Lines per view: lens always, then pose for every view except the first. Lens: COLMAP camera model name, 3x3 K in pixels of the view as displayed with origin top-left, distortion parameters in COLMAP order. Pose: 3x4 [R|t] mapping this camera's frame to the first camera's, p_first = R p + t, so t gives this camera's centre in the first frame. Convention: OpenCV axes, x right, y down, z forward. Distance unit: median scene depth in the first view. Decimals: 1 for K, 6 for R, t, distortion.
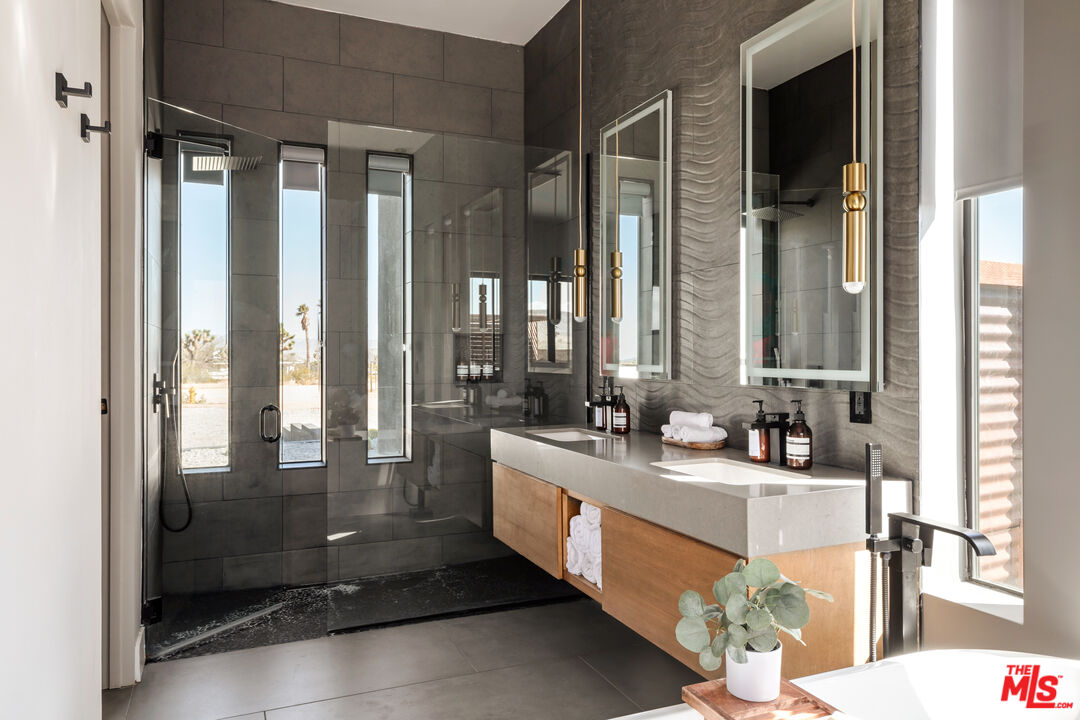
lens RADIAL K [[736.2, 0, 540.0], [0, 736.2, 360.0], [0, 0, 1]] dist [0.000868, -0.001898]
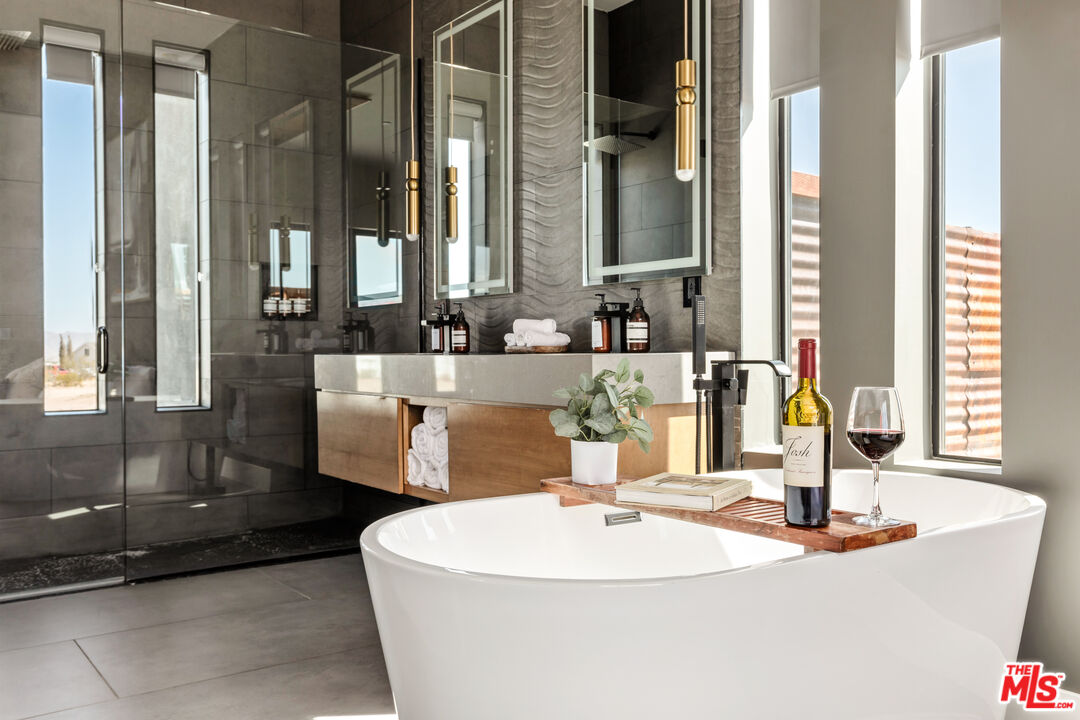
lens RADIAL K [[909.4, 0, 540.0], [0, 909.4, 360.0], [0, 0, 1]] dist [0.002554, 0.001275]
pose [[0.974368, -0.005275, 0.224900, -0.058794], [0.003289, 0.999952, 0.009206, 0.109712], [-0.224938, -0.008231, 0.974338, -0.178795]]
